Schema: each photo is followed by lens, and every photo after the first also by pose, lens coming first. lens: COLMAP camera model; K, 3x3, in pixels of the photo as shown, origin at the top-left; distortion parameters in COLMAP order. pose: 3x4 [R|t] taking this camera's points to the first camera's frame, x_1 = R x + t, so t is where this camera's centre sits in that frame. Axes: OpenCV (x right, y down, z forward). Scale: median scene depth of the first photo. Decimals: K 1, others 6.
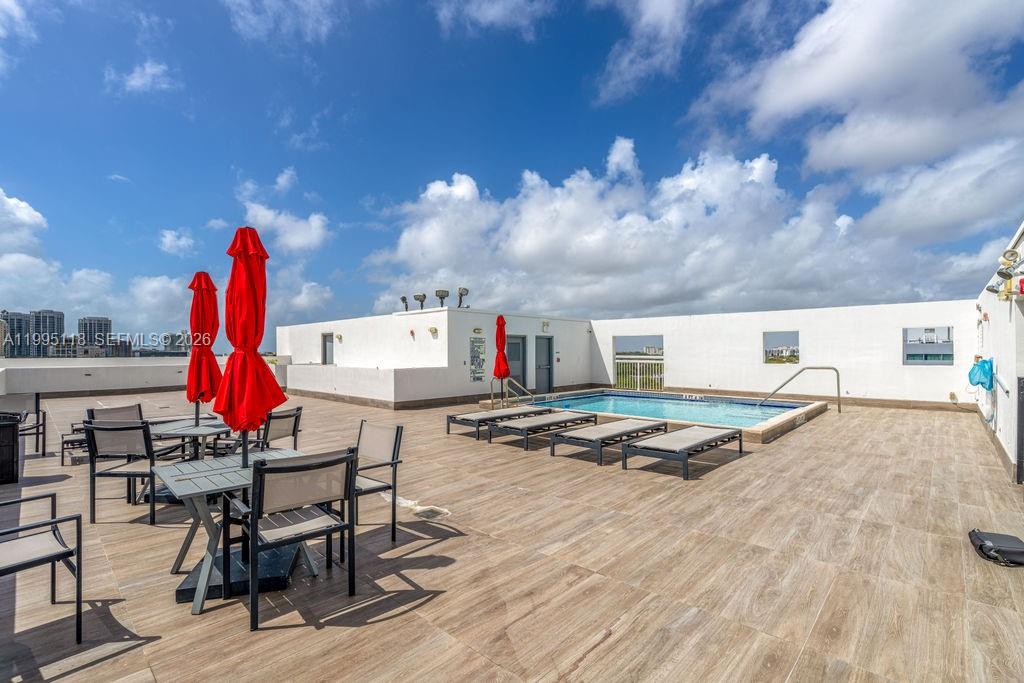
lens RADIAL K [[461.2, 0, 510.1], [0, 461.2, 349.4], [0, 0, 1]] dist [-0.001456, -0.000143]
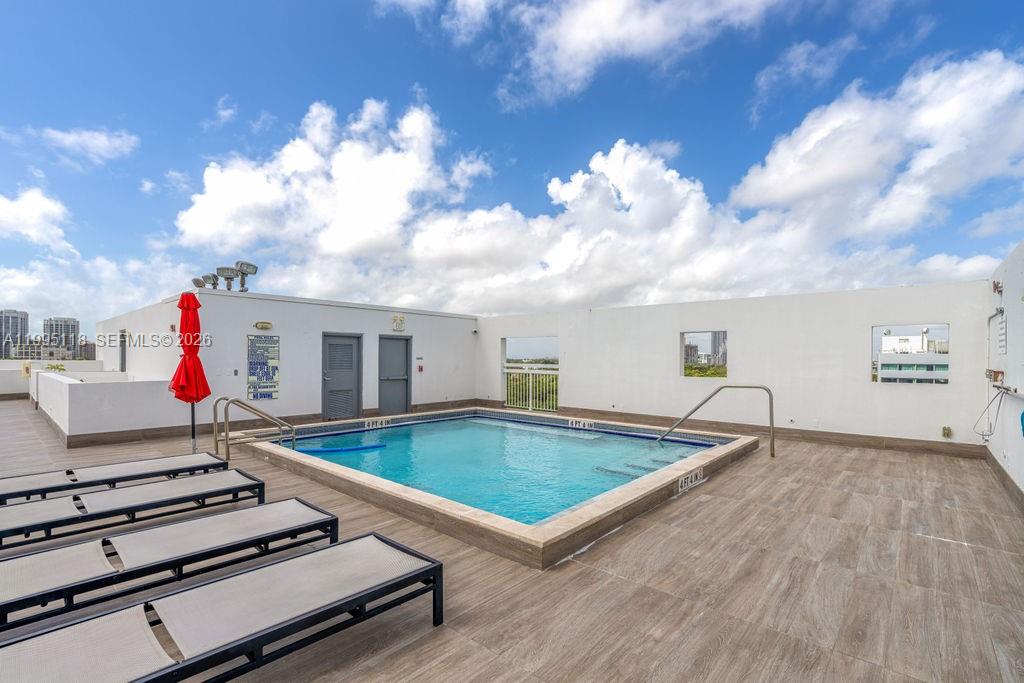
lens RADIAL K [[461.2, 0, 510.1], [0, 461.2, 349.4], [0, 0, 1]] dist [-0.001456, -0.000143]
pose [[0.999512, 0.009768, 0.029682, 0.244379], [-0.009372, 0.999866, -0.013456, 0.000887], [-0.029809, 0.013171, 0.999469, 0.275473]]
